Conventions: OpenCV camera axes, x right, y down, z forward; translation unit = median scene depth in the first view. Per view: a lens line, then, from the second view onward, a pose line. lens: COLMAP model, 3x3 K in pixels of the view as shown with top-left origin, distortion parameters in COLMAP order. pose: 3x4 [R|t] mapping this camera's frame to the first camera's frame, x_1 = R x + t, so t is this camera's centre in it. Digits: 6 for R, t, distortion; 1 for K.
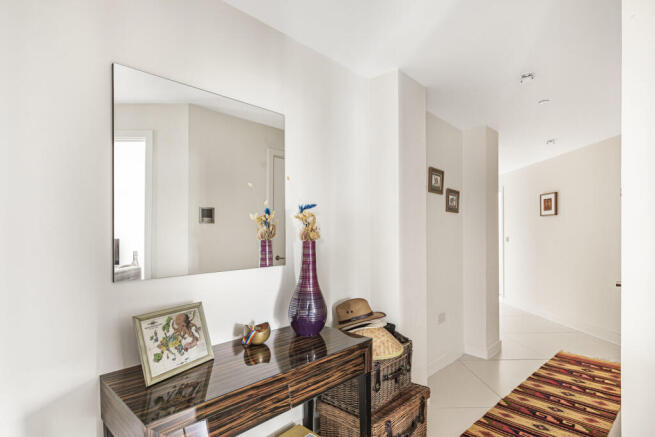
lens RADIAL K [[338.5, 0, 328.7], [0, 338.5, 230.4], [0, 0, 1]] dist [0.005276, 0.000280]
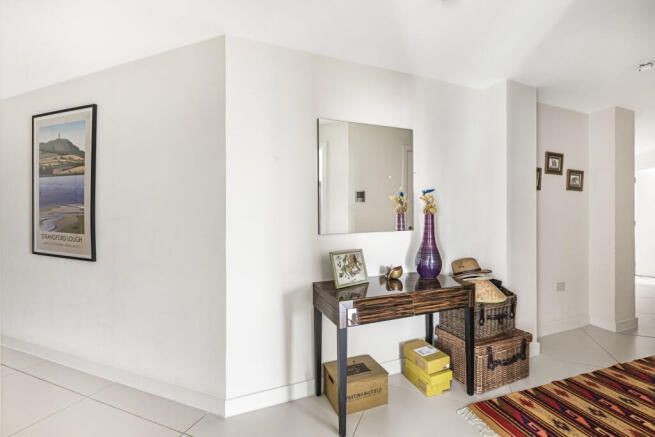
lens RADIAL K [[296.9, 0, 342.9], [0, 296.9, 216.0], [0, 0, 1]] dist [0.001043, 0.000380]
pose [[0.926964, 0.013315, -0.374914, 0.073551], [-0.001994, 0.999531, 0.030569, 0.000057], [0.375145, -0.027589, 0.926556, -0.325658]]
